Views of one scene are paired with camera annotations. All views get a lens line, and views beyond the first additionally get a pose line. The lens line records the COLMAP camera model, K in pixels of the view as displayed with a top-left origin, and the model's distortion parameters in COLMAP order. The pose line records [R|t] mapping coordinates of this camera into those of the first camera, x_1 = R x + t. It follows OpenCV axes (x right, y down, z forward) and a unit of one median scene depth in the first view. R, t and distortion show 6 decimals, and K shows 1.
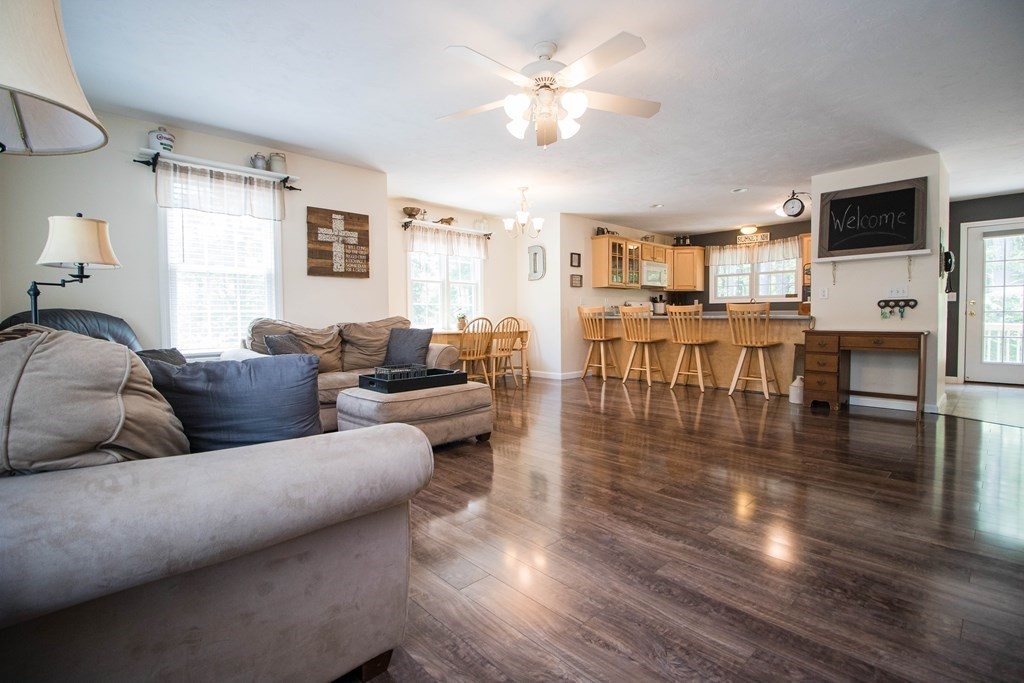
lens RADIAL K [[477.0, 0, 509.2], [0, 477.0, 332.4], [0, 0, 1]] dist [-0.013184, -0.000049]
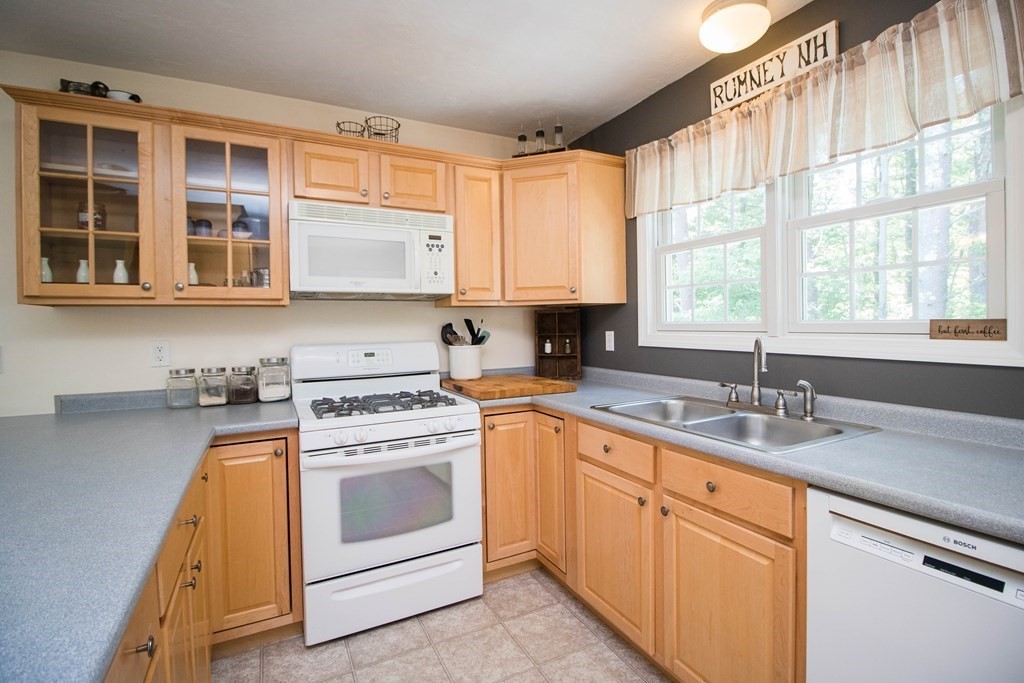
lens RADIAL K [[477.0, 0, 515.1], [0, 477.0, 332.9], [0, 0, 1]] dist [-0.013184, -0.000049]
pose [[0.961059, -0.001562, -0.276340, 0.514839], [-0.000239, 0.999979, -0.006482, -0.079727], [0.276344, 0.006295, 0.961038, 0.837854]]
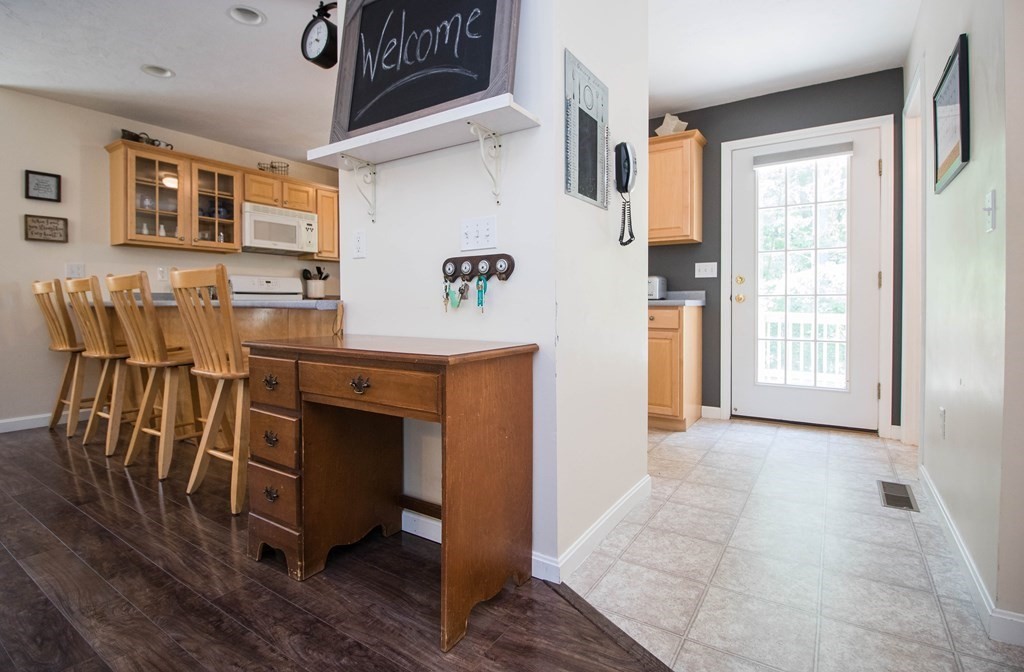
lens RADIAL K [[491.7, 0, 498.2], [0, 491.7, 308.9], [0, 0, 1]] dist [0.000784, 0.000027]
pose [[0.978599, 0.000968, 0.205773, 0.490165], [0.003204, 0.999796, -0.019939, -0.013938], [-0.205751, 0.020172, 0.978397, 0.405894]]
